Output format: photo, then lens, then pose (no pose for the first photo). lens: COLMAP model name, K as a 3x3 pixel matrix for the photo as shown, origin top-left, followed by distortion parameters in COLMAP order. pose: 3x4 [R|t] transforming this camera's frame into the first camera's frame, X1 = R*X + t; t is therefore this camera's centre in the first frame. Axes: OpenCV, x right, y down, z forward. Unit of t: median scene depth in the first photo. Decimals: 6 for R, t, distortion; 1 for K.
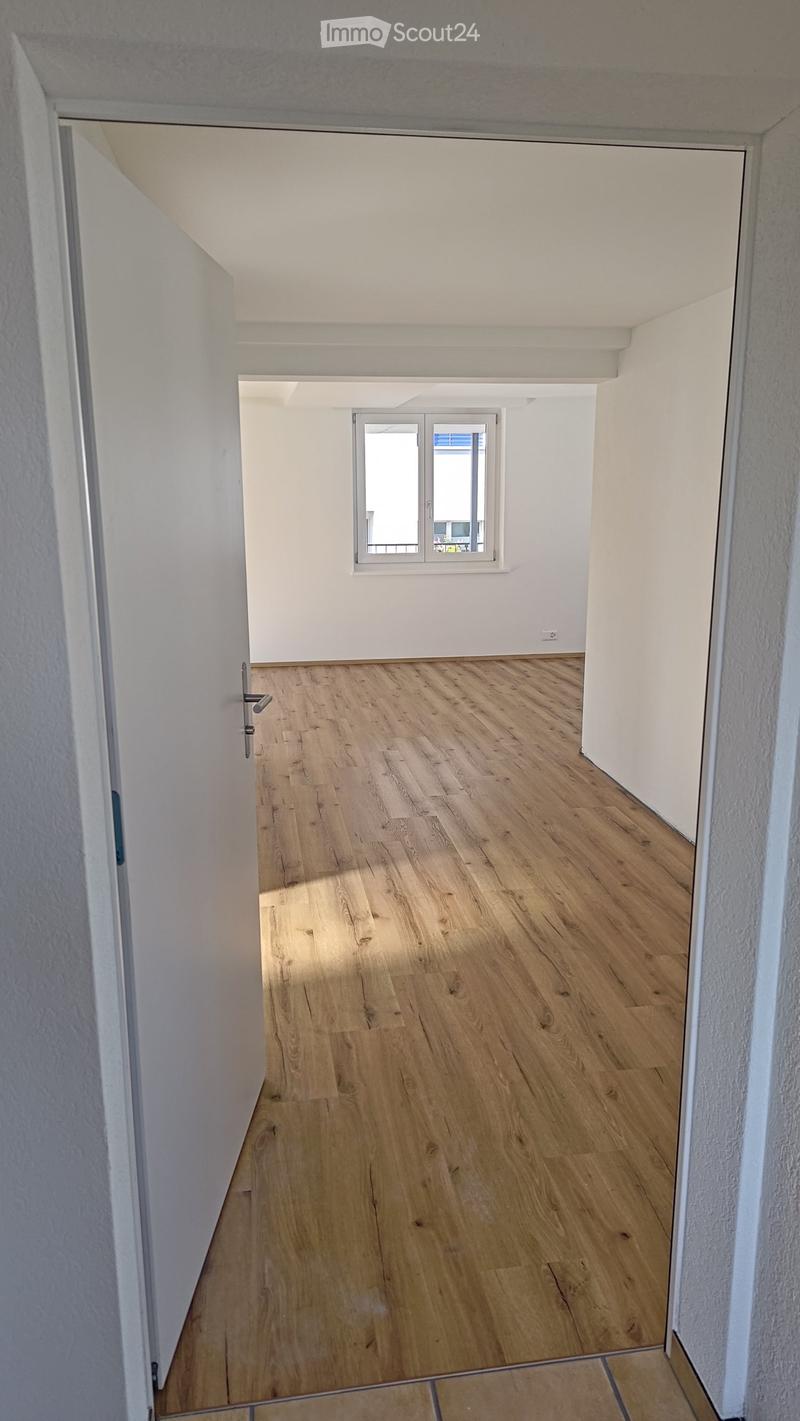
lens RADIAL K [[956.0, 0, 396.5], [0, 956.0, 709.3], [0, 0, 1]] dist [-0.000337, 0.000121]
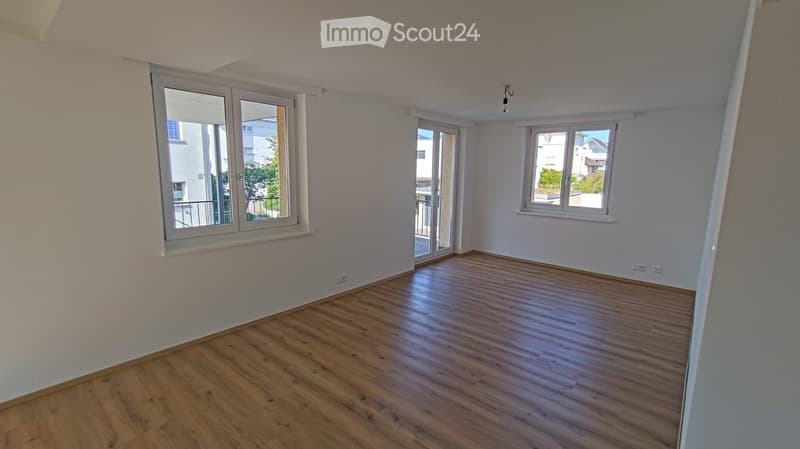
lens RADIAL K [[356.1, 0, 398.0], [0, 356.1, 224.8], [0, 0, 1]] dist [0.001417, 0.000196]
pose [[0.760347, -0.068886, 0.645853, -0.148442], [0.107511, 0.993991, -0.020553, -0.222943], [-0.640557, 0.085064, 0.763185, 0.979027]]
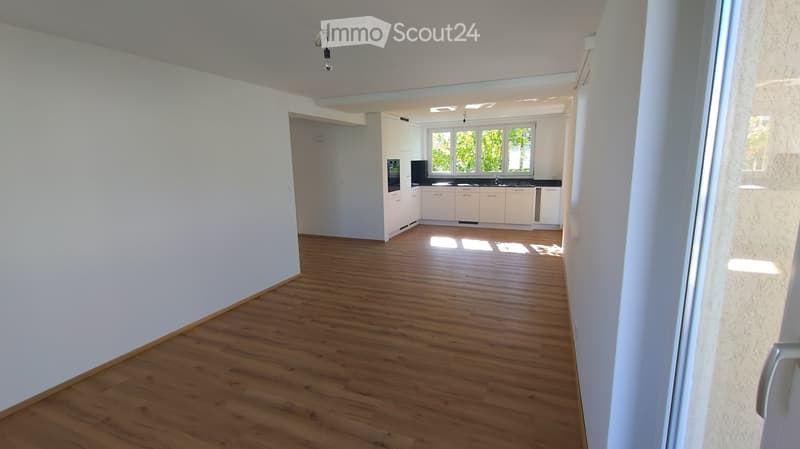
lens RADIAL K [[356.1, 0, 398.0], [0, 356.1, 224.8], [0, 0, 1]] dist [0.001417, 0.000196]
pose [[-0.530418, 0.171627, -0.830182, 0.799177], [-0.155078, 0.943123, 0.294058, -0.382433], [0.833431, 0.284717, -0.473633, 1.676093]]
